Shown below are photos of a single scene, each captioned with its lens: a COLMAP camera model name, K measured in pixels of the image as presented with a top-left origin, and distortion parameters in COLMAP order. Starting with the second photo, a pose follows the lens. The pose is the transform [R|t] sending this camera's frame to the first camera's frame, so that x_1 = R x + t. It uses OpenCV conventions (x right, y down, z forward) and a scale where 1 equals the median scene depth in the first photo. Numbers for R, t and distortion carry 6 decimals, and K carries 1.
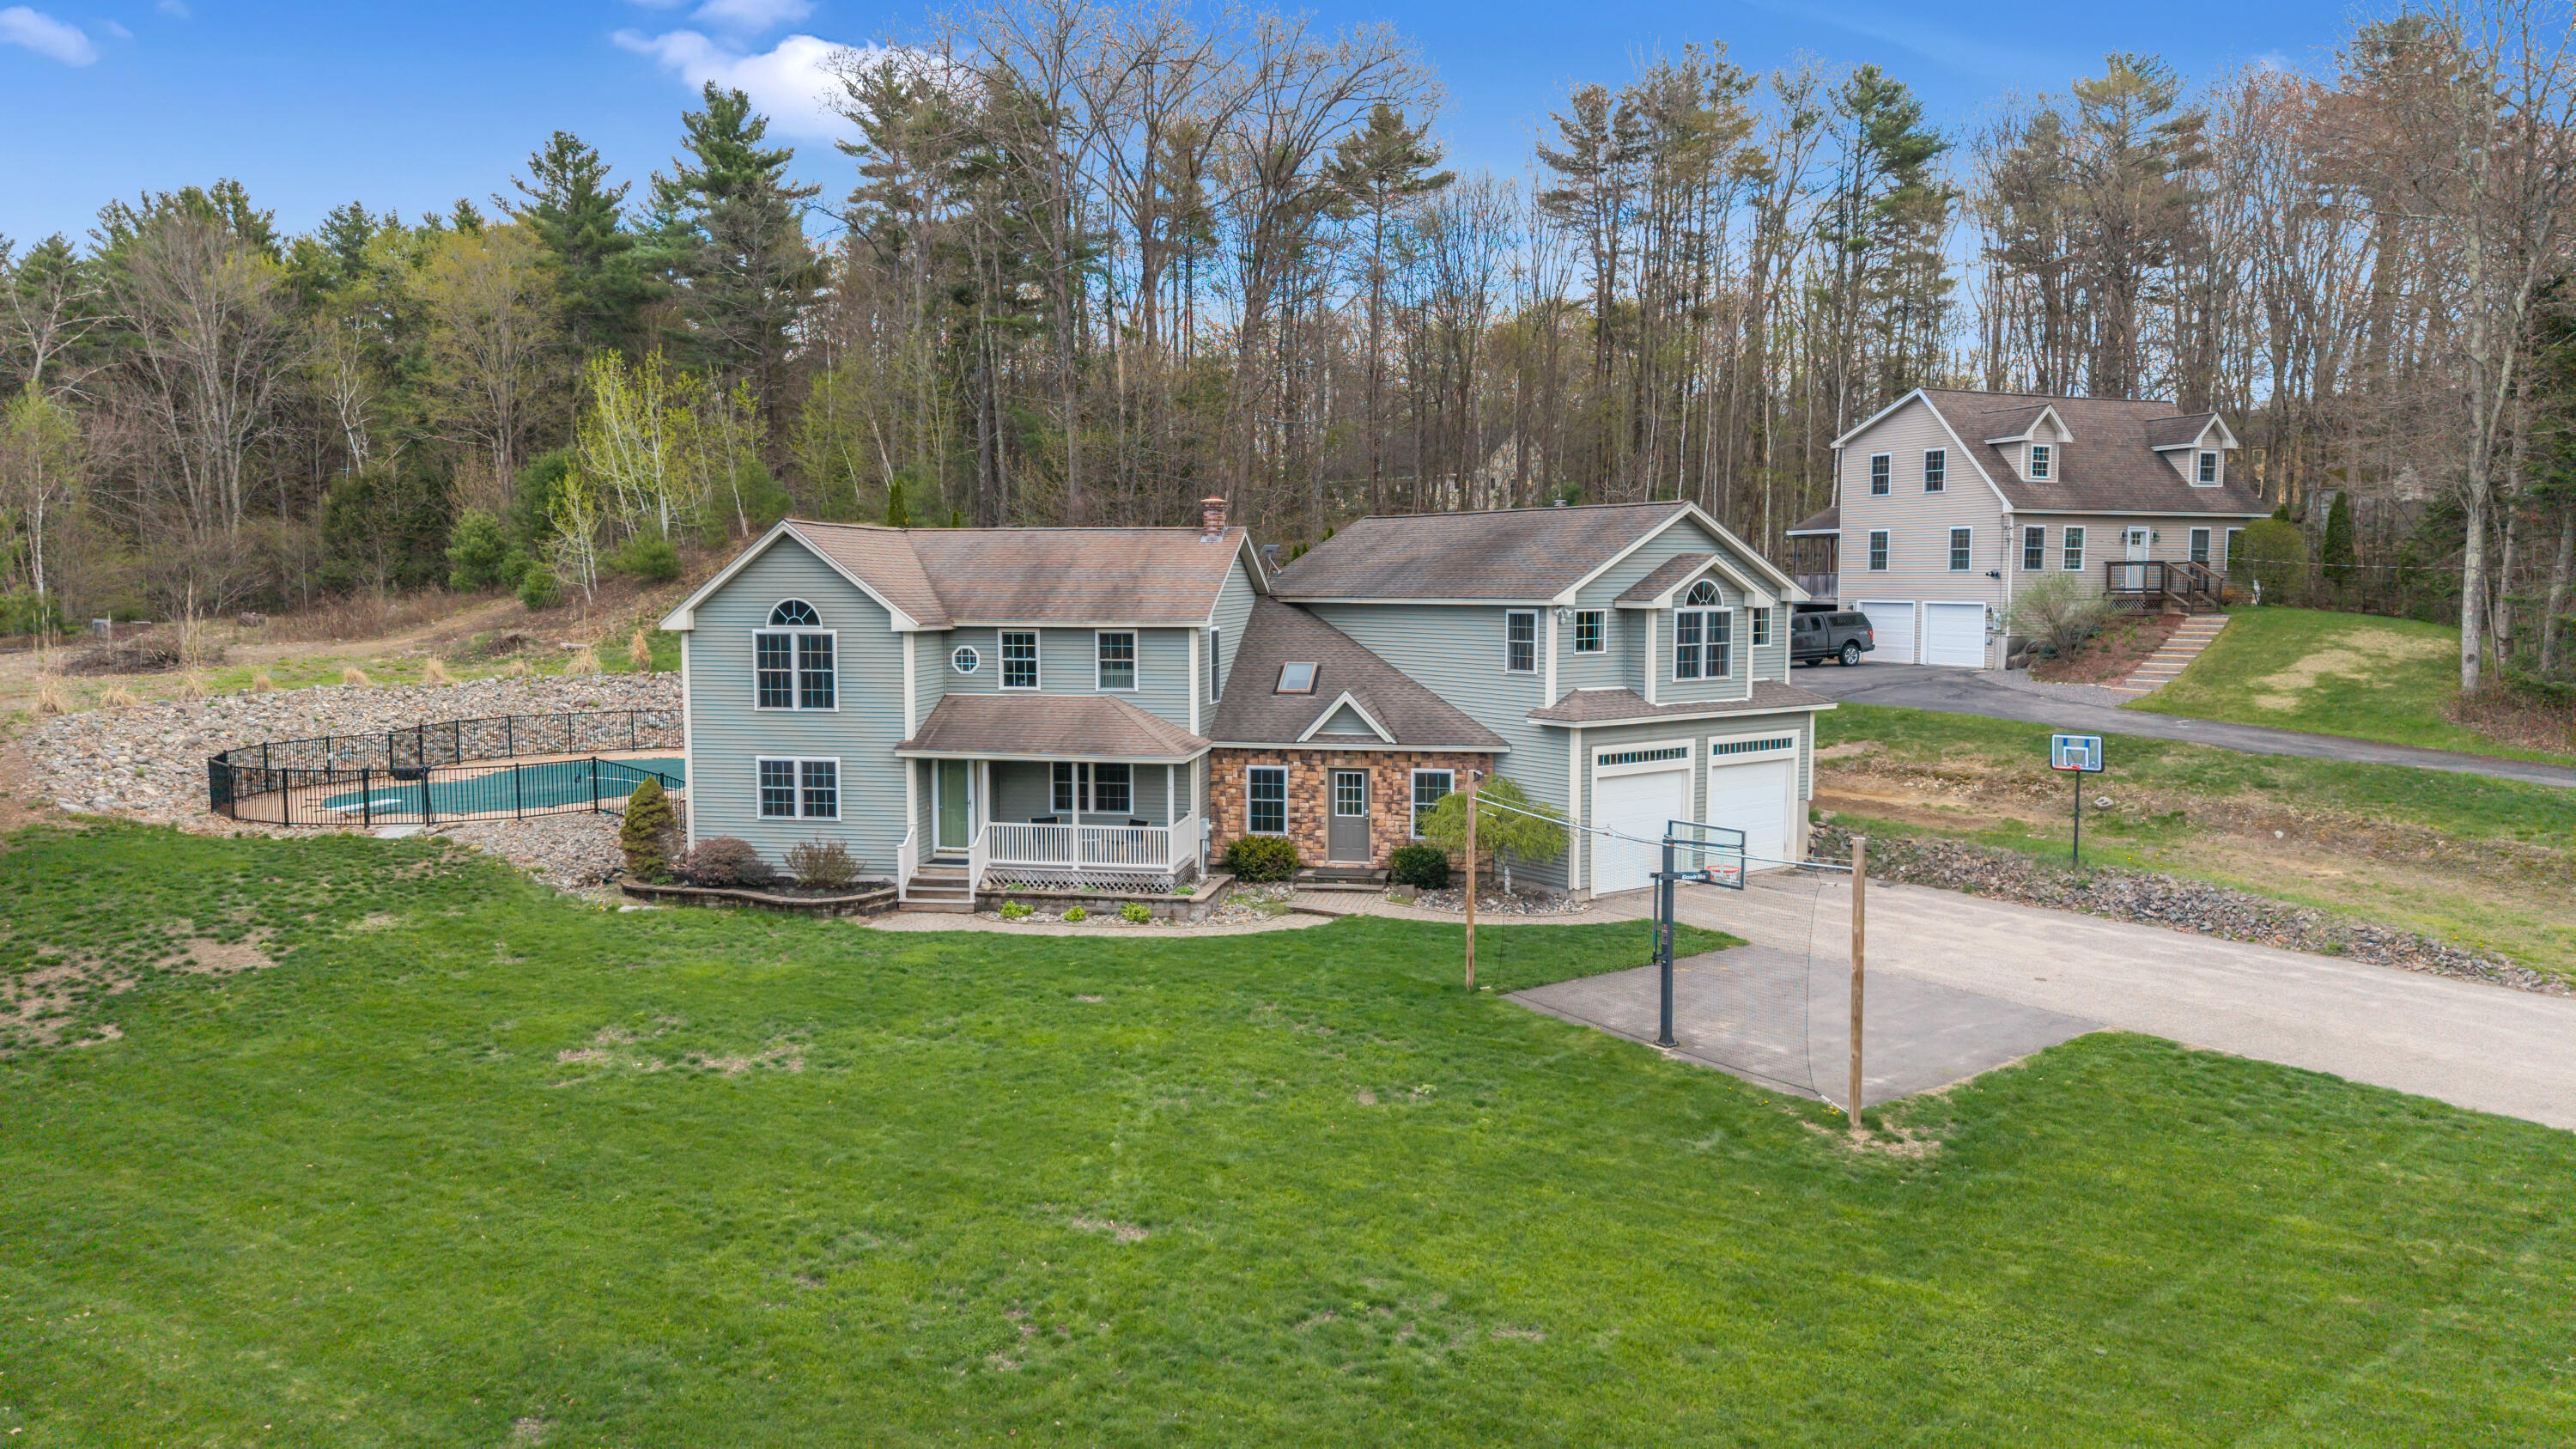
lens RADIAL K [[1733.3, 0, 1300.0], [0, 1733.3, 723.1], [0, 0, 1]] dist [0.010986, 0.002268]
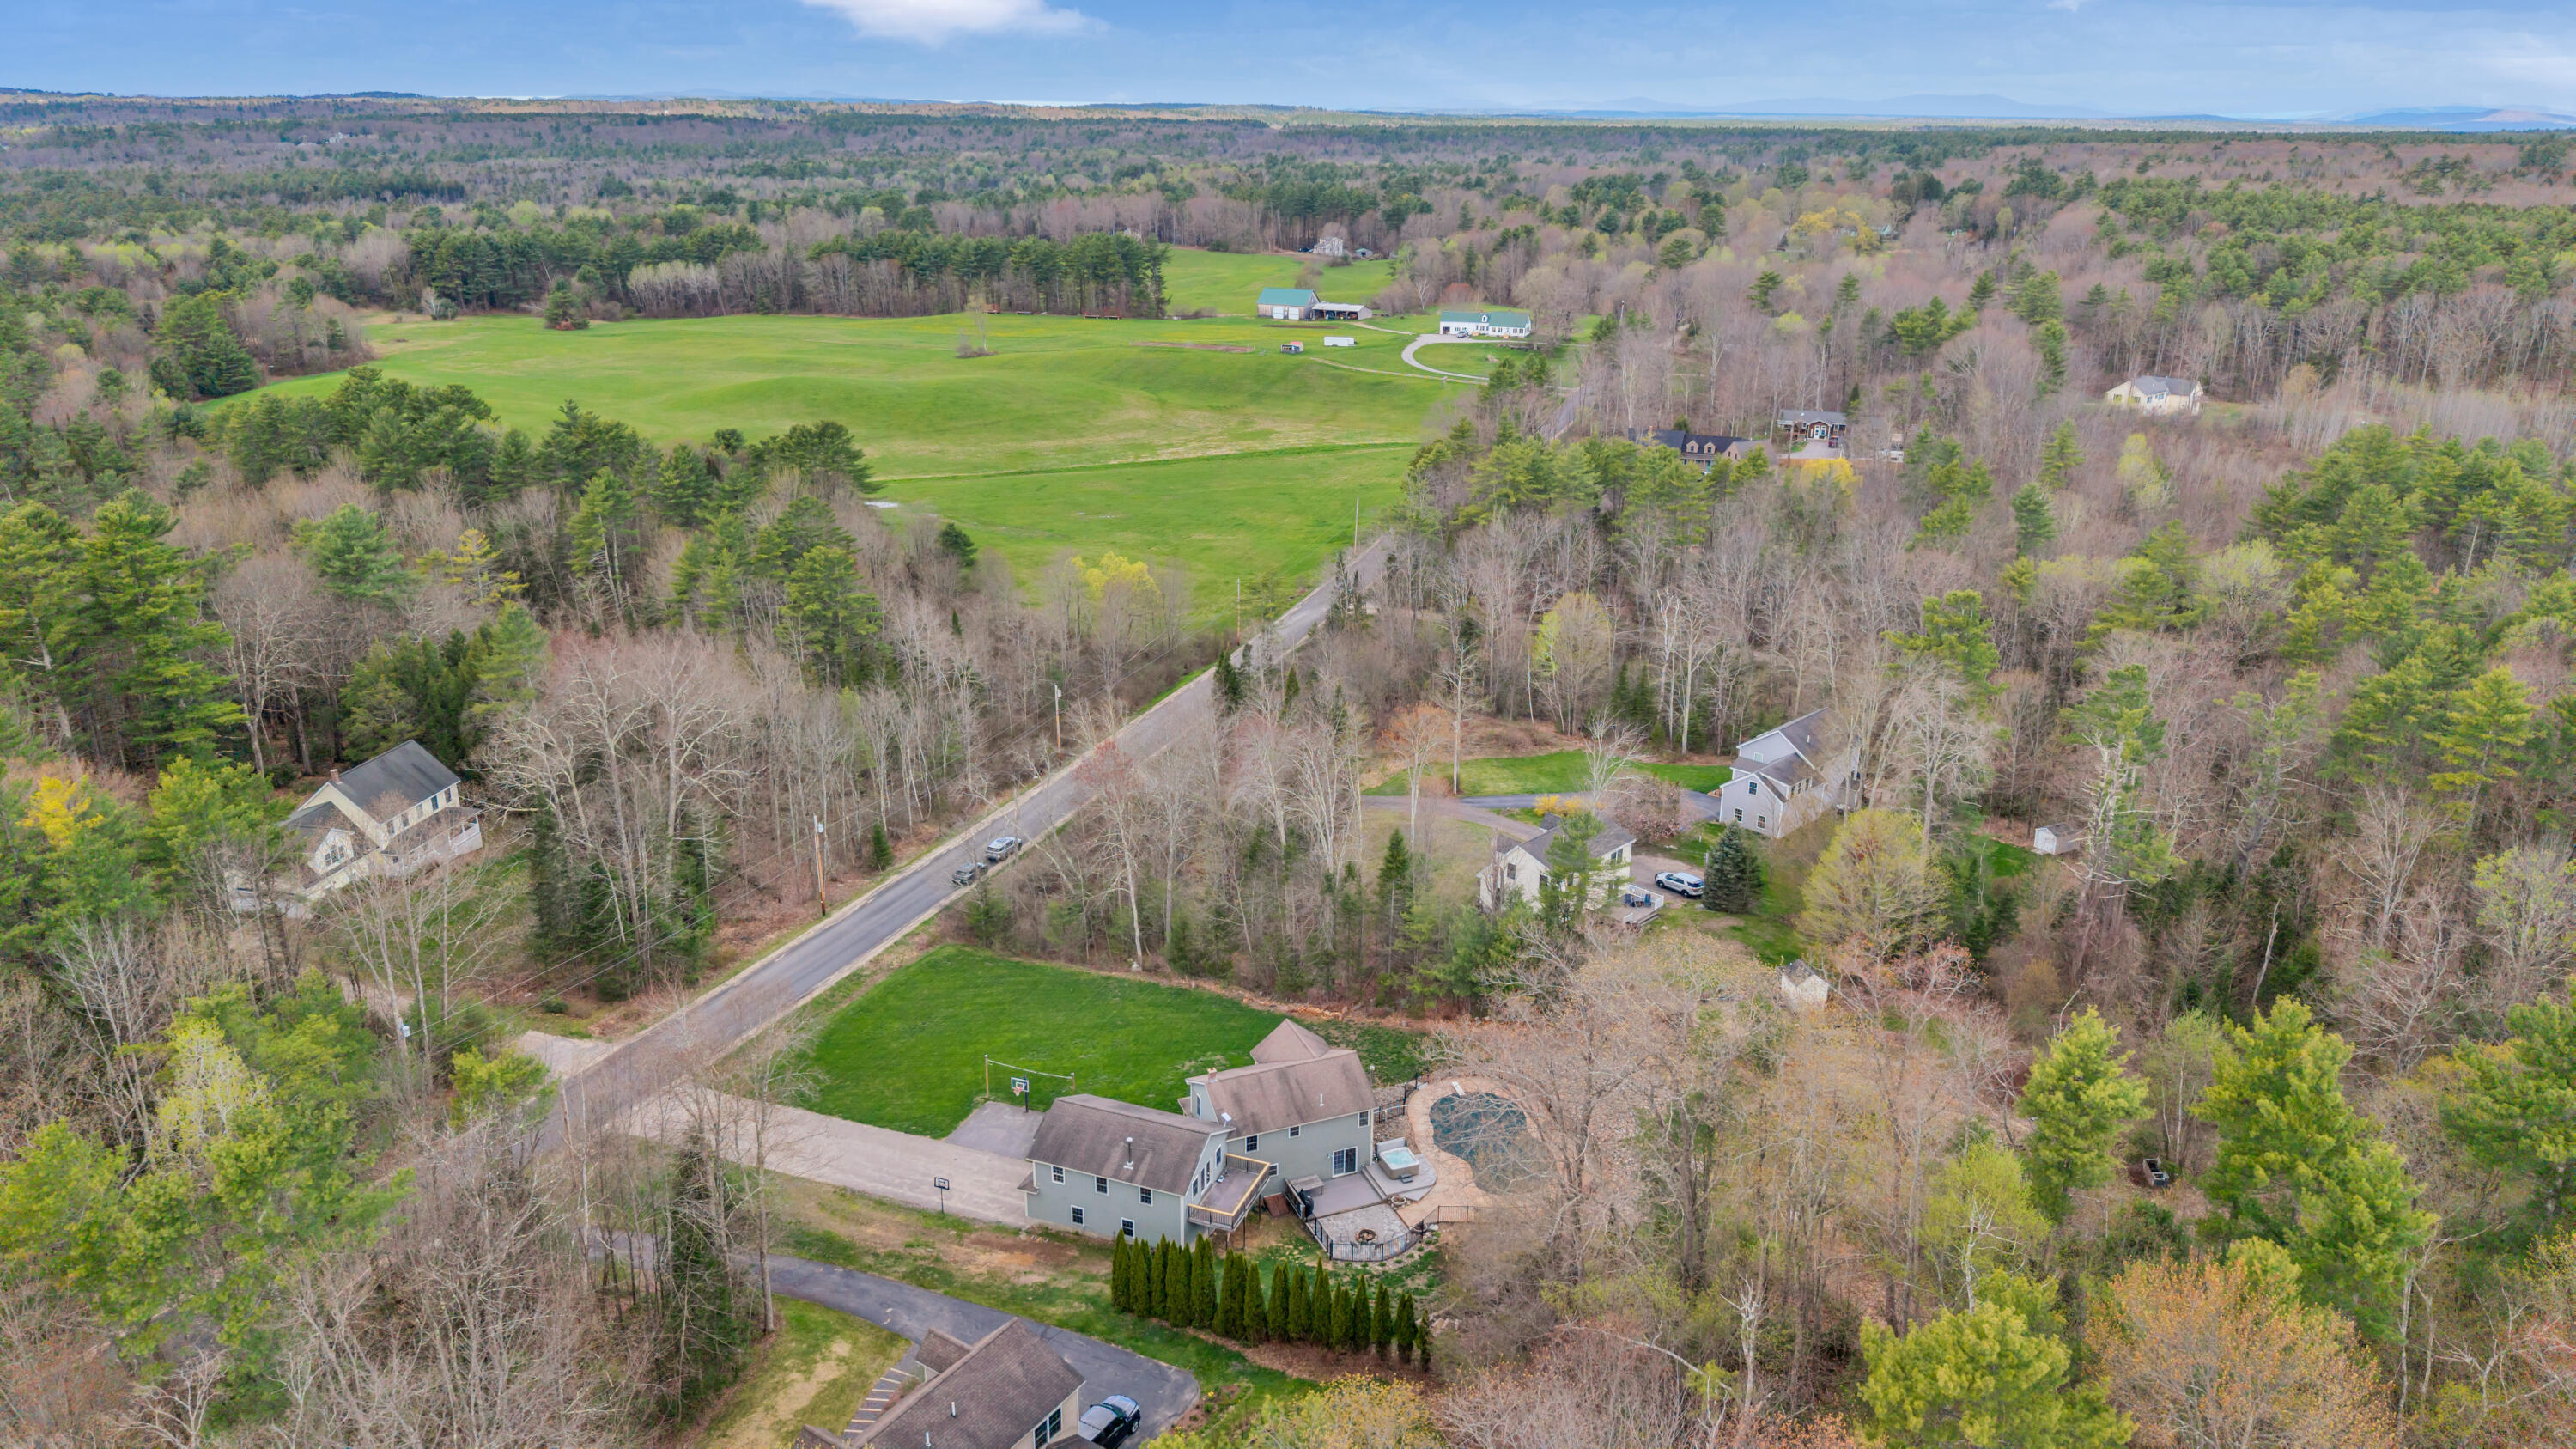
lens RADIAL K [[1737.1, 0, 1285.5], [0, 1737.1, 719.6], [0, 0, 1]] dist [0.025578, -0.002866]
pose [[-0.847407, 0.172637, -0.502094, 1.341076], [-0.049449, 0.915890, 0.398371, -2.038110], [0.528636, 0.362411, -0.767595, 3.408434]]
